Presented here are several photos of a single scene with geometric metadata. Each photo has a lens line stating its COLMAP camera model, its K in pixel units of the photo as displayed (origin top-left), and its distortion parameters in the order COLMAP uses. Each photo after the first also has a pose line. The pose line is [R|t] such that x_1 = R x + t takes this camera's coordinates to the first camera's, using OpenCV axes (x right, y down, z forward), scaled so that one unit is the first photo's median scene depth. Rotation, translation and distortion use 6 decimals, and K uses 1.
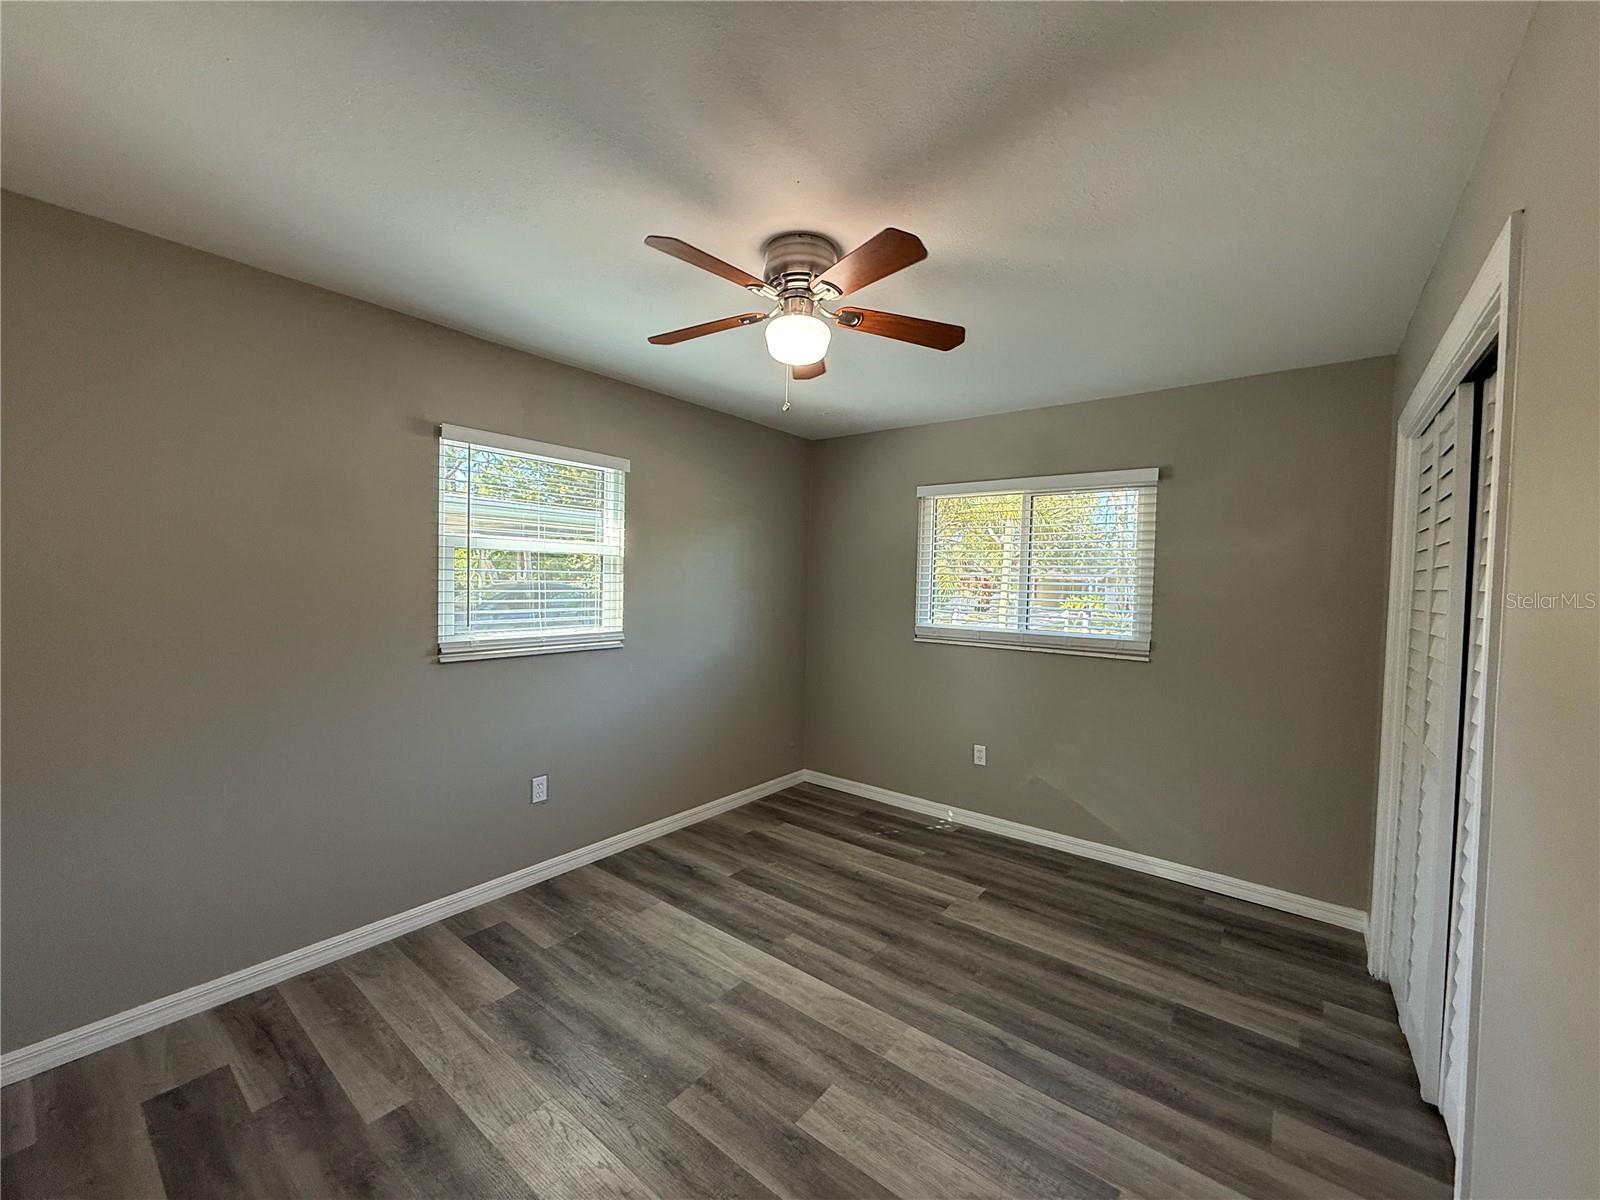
lens RADIAL K [[636.3, 0, 793.6], [0, 636.3, 600.9], [0, 0, 1]] dist [0.002090, 0.000243]
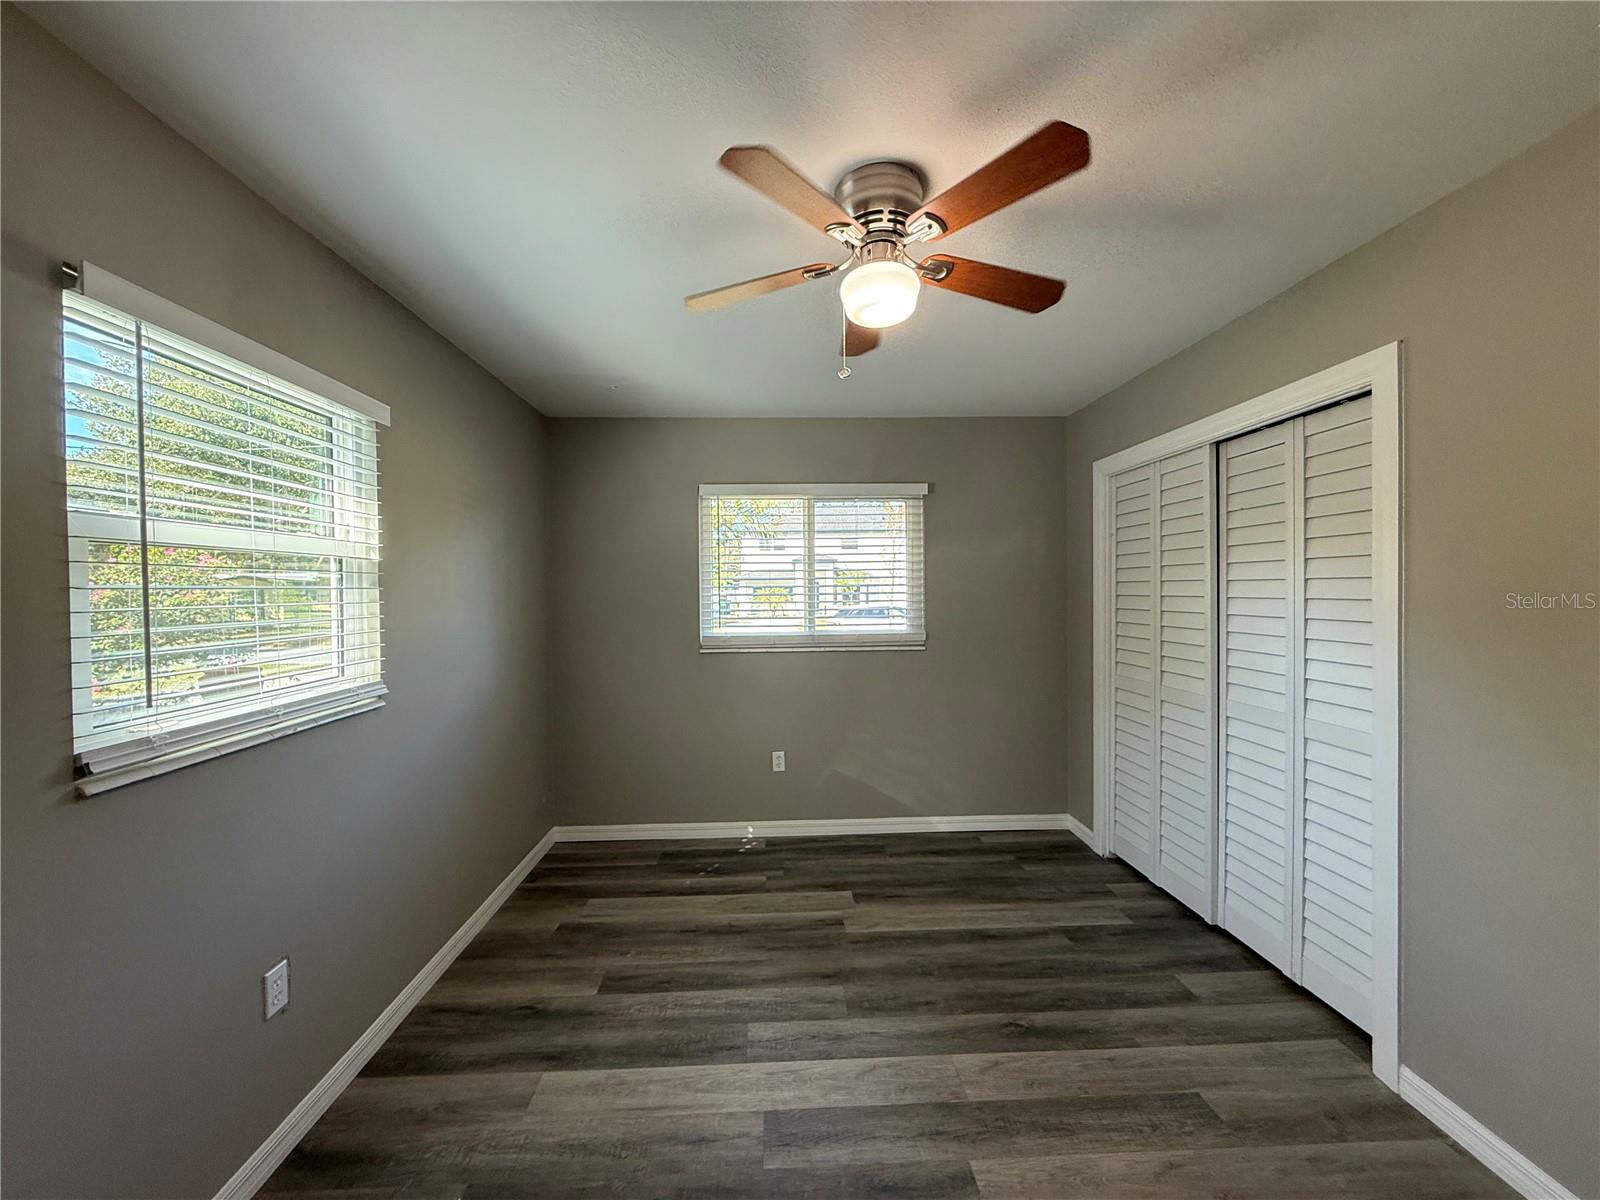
lens RADIAL K [[636.3, 0, 807.8], [0, 636.3, 600.2], [0, 0, 1]] dist [0.002090, 0.000243]
pose [[0.756985, -0.042296, 0.652062, -0.396919], [0.049086, 0.998764, 0.007799, -0.016265], [-0.651586, 0.026103, 0.758126, 0.285167]]
